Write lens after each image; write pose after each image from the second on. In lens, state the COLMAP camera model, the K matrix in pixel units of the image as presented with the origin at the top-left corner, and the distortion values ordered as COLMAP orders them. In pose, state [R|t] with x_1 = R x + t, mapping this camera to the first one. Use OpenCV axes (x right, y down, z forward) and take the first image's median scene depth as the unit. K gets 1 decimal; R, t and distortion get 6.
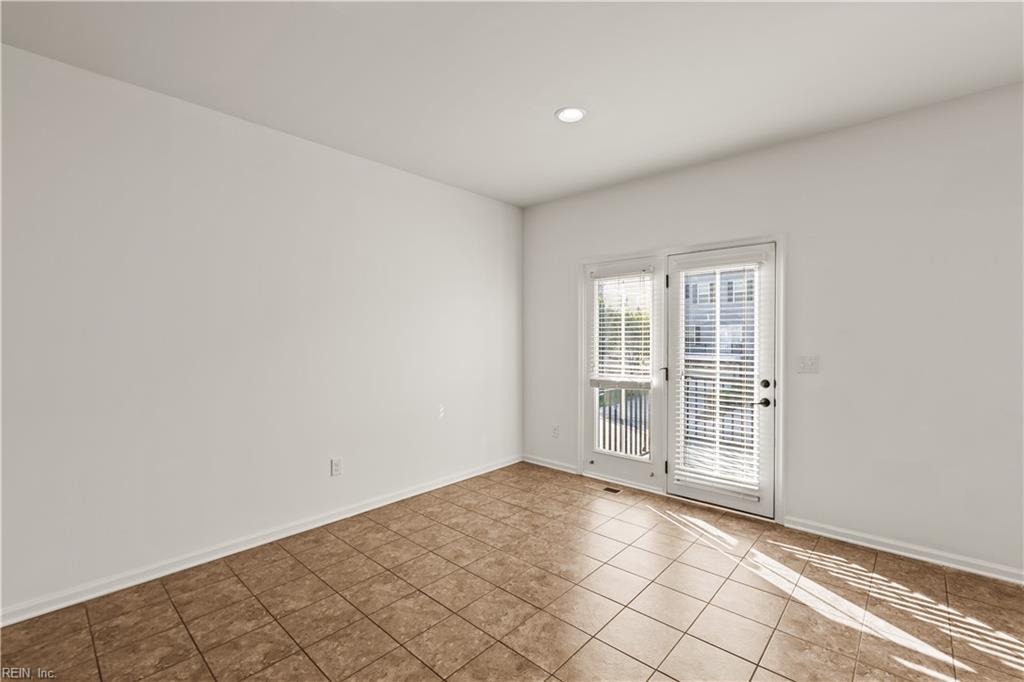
lens RADIAL K [[443.3, 0, 512.0], [0, 443.3, 341.0], [0, 0, 1]] dist [0.002429, 0.000265]
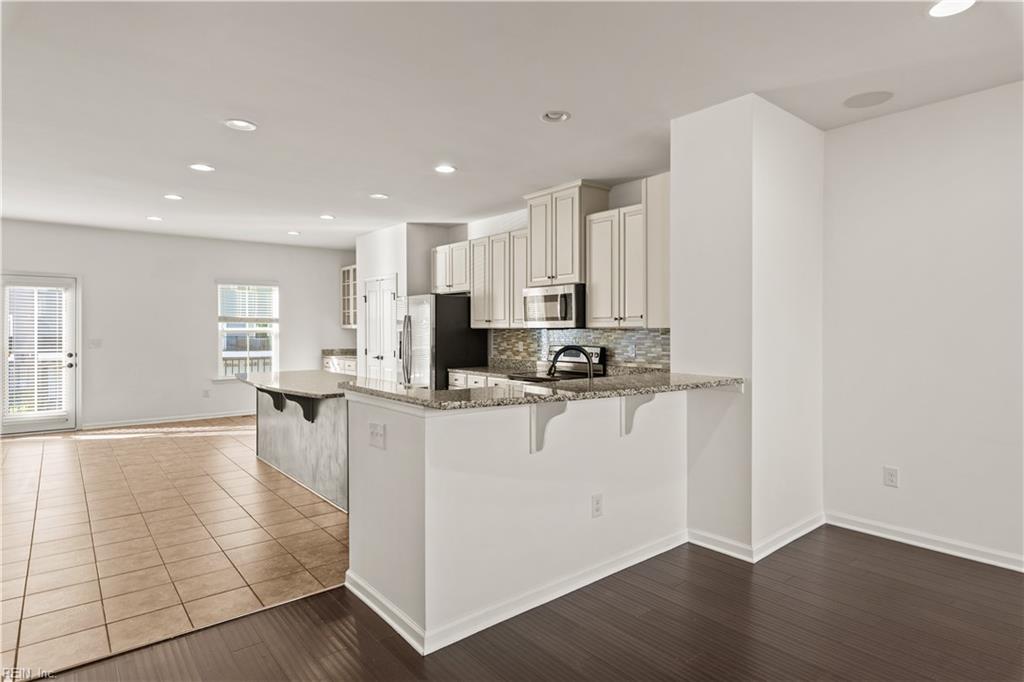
lens RADIAL K [[557.8, 0, 527.4], [0, 557.8, 332.9], [0, 0, 1]] dist [0.000068, 0.000453]
pose [[0.137726, -0.000110, 0.990470, -1.224148], [0.009205, 0.999957, -0.001169, 0.021475], [-0.990428, 0.009278, 0.137721, -0.997685]]
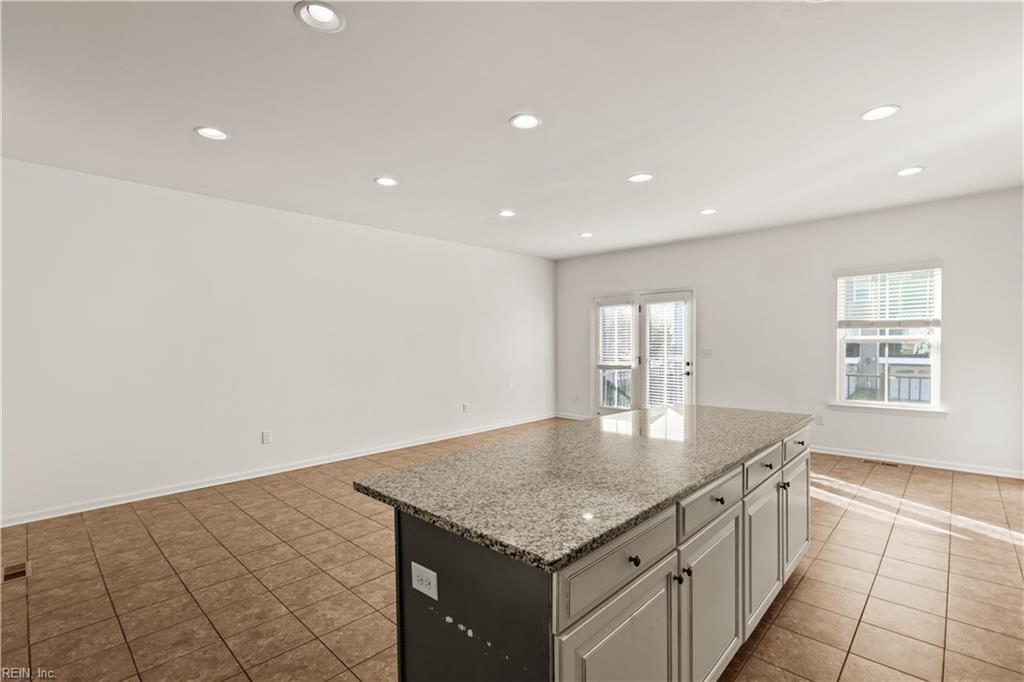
lens RADIAL K [[460.5, 0, 514.8], [0, 460.5, 347.0], [0, 0, 1]] dist [0.000844, 0.000255]
pose [[0.999830, -0.005124, -0.017709, -0.123167], [0.005190, 0.999980, 0.003667, 0.010287], [0.017689, -0.003758, 0.999836, -0.870385]]
